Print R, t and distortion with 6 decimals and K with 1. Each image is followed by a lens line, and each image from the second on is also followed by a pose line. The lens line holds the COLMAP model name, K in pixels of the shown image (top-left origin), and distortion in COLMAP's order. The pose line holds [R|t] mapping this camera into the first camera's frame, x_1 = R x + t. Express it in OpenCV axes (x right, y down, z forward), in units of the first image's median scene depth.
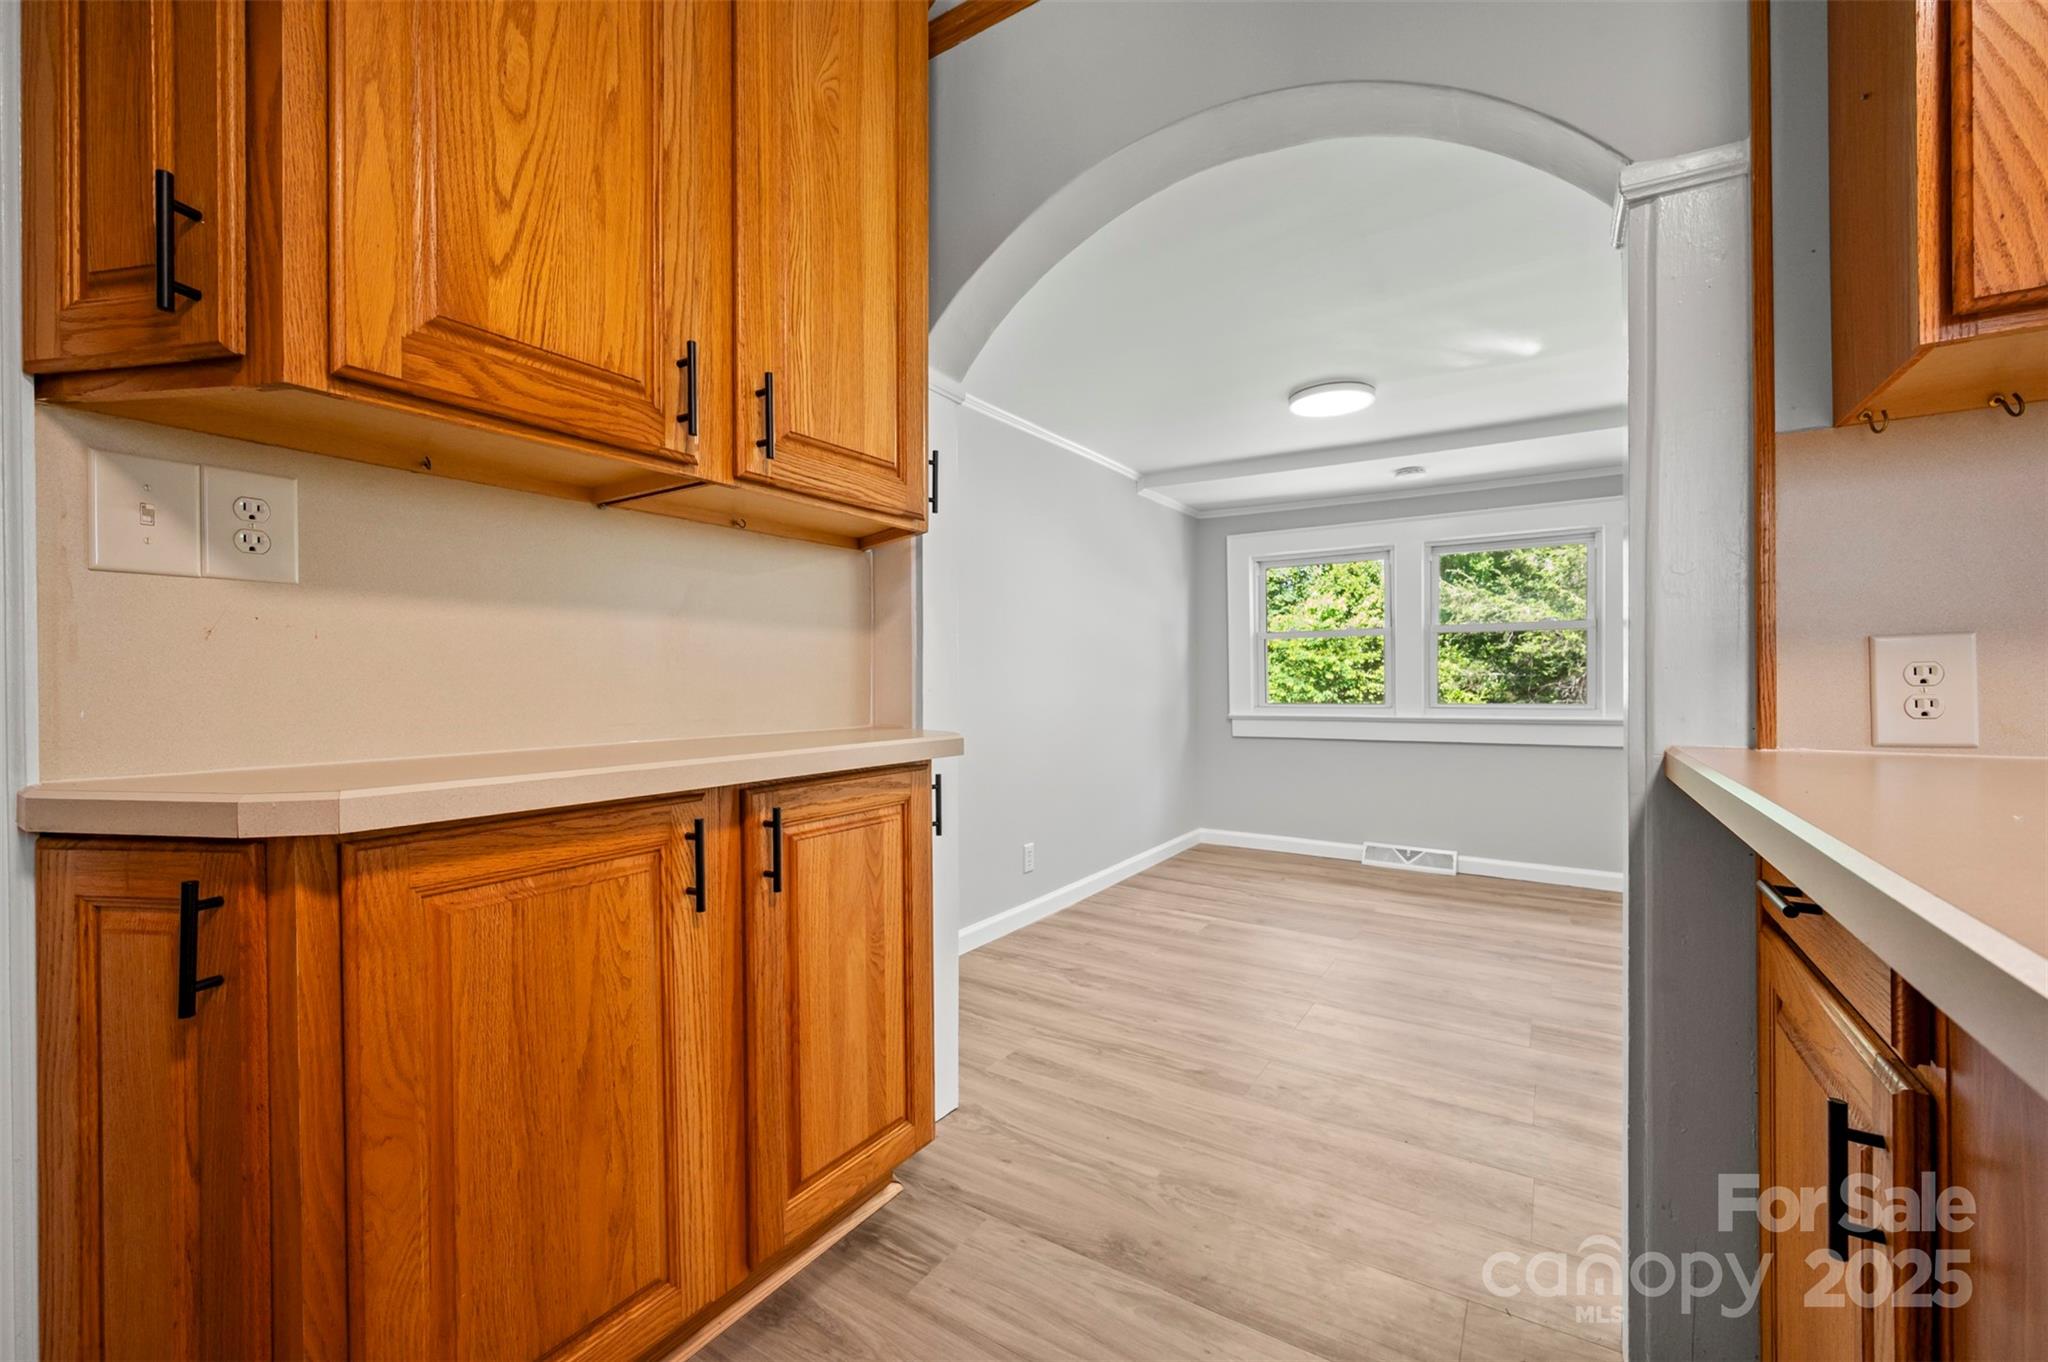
lens RADIAL K [[826.8, 0, 1031.9], [0, 826.8, 685.2], [0, 0, 1]] dist [0.000372, 0.000012]
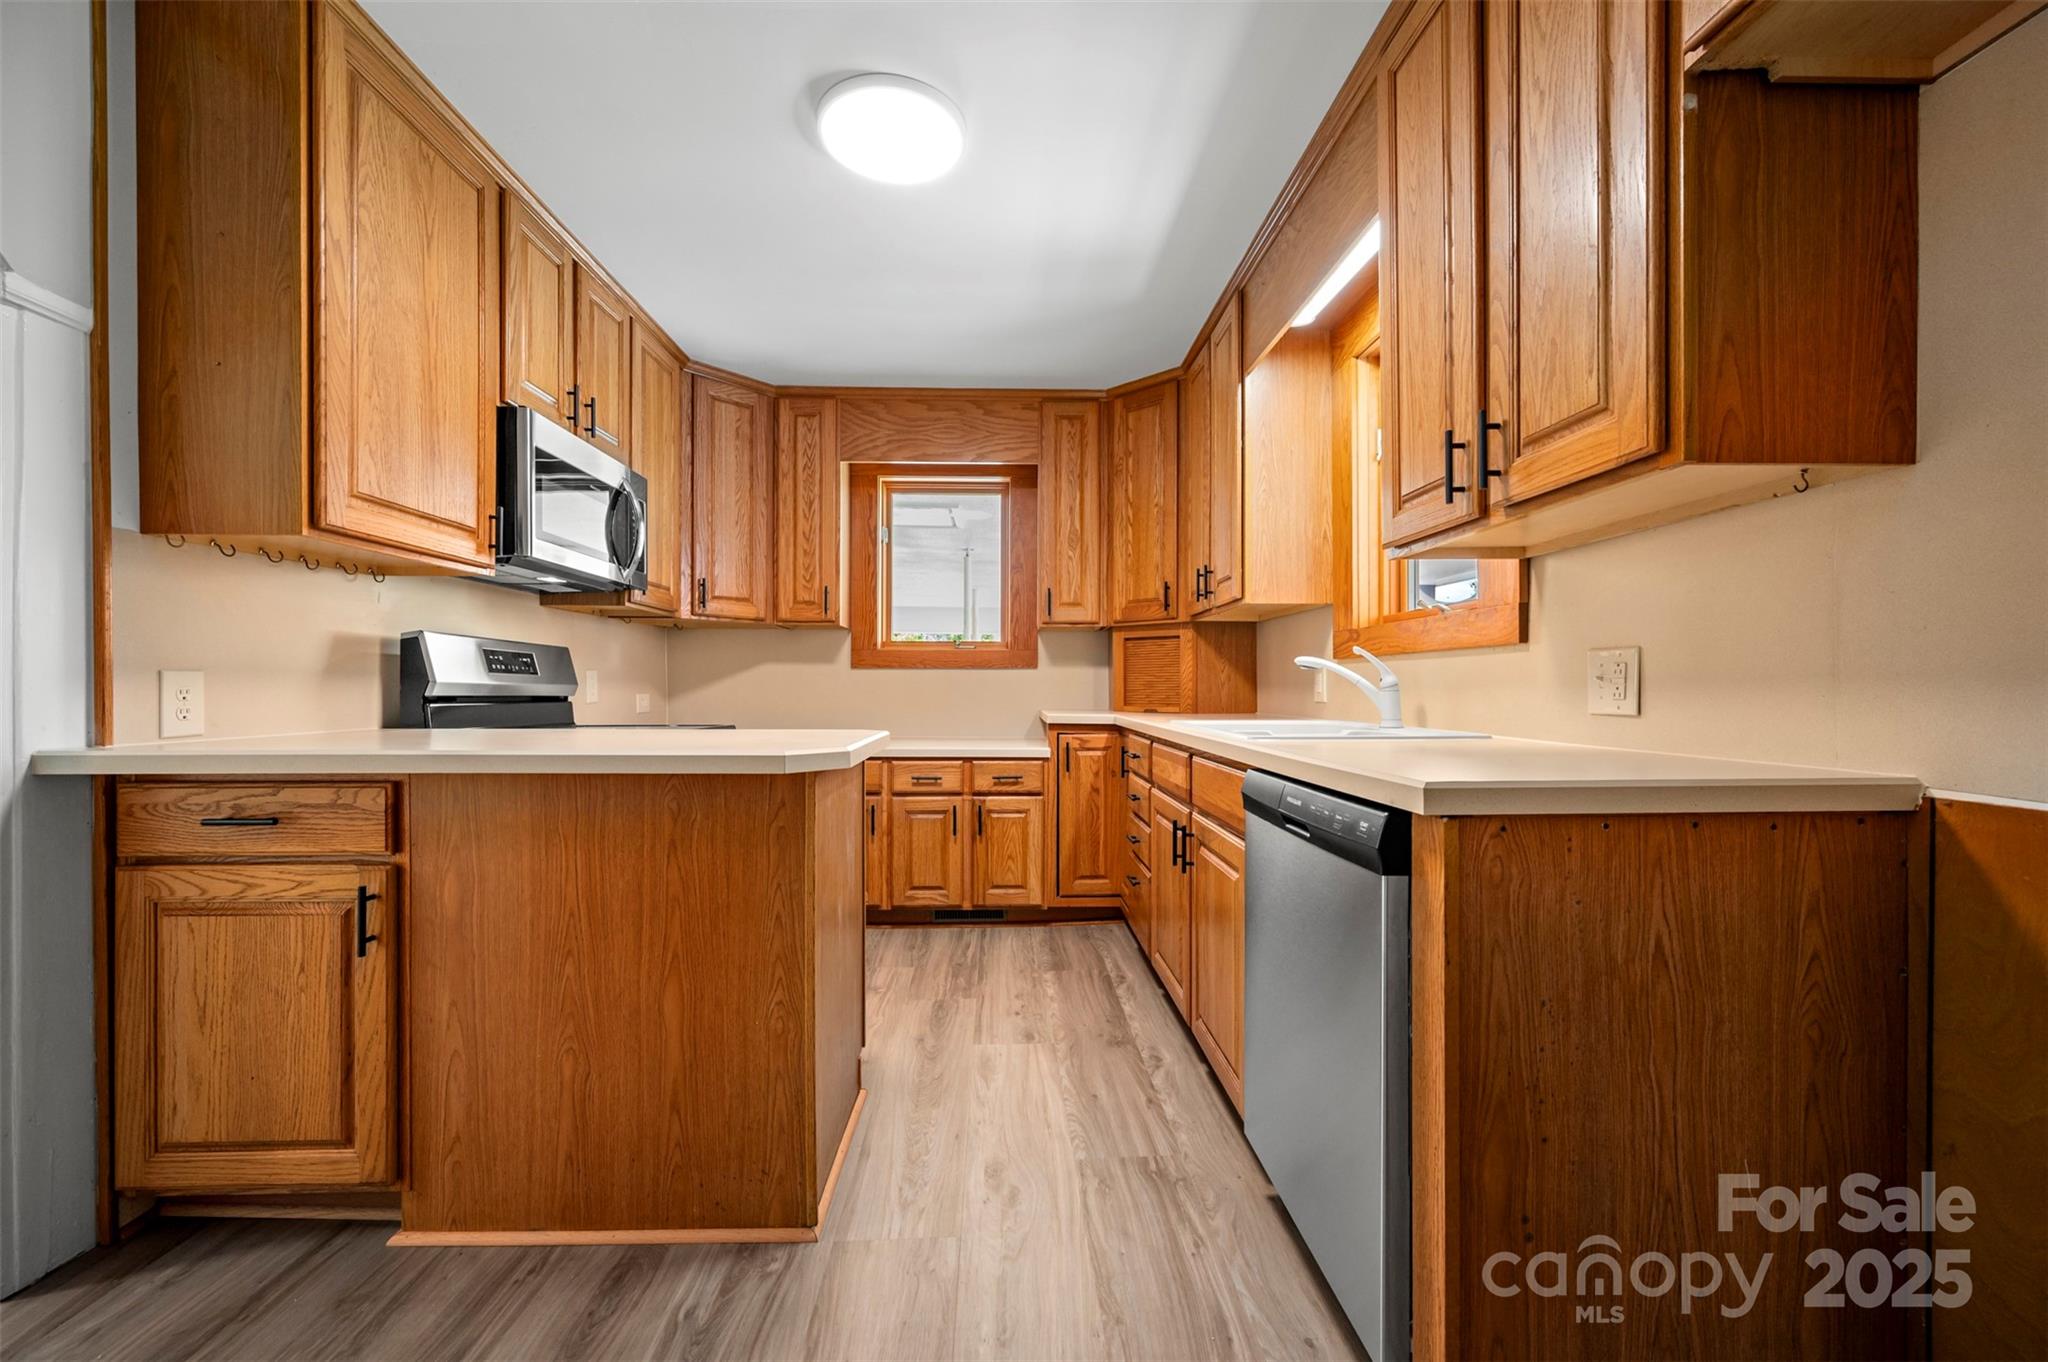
lens RADIAL K [[809.6, 0, 1022.3], [0, 809.6, 689.7], [0, 0, 1]] dist [0.000034, -0.000110]
pose [[-0.558141, 0.002047, 0.829743, -0.307932], [0.003875, 0.999992, 0.000139, -0.004122], [-0.829737, 0.003293, -0.558145, 0.125015]]
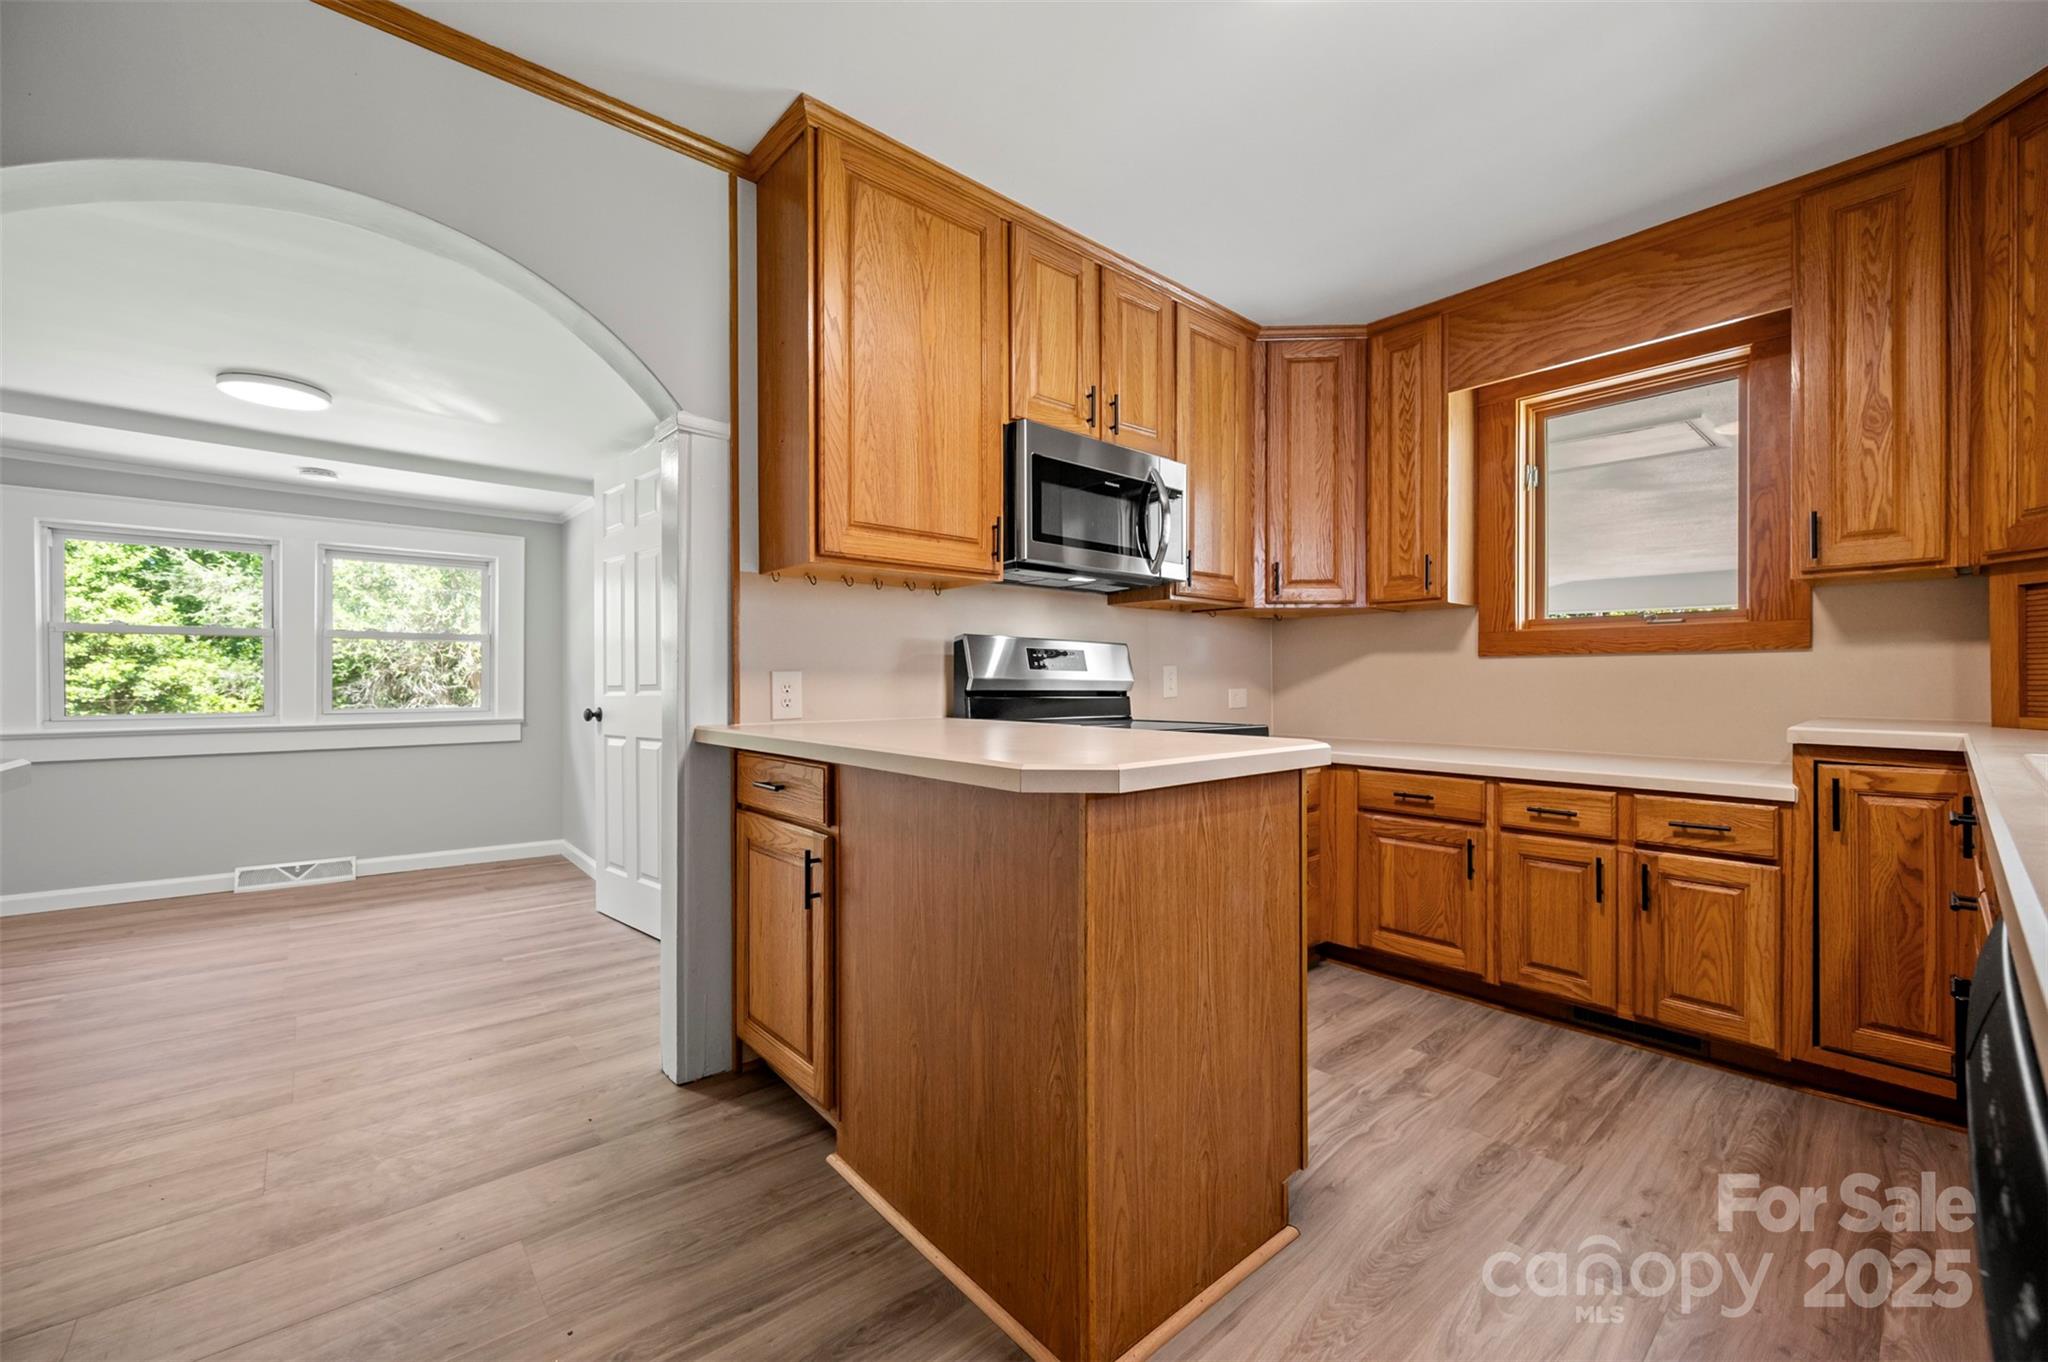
lens RADIAL K [[813.2, 0, 1021.8], [0, 813.2, 682.1], [0, 0, 1]] dist [-0.000546, -0.000121]
pose [[0.283279, 0.004497, 0.959027, -0.225816], [0.002457, 0.999982, -0.005415, -0.004333], [-0.959034, 0.003890, 0.283263, -0.066839]]
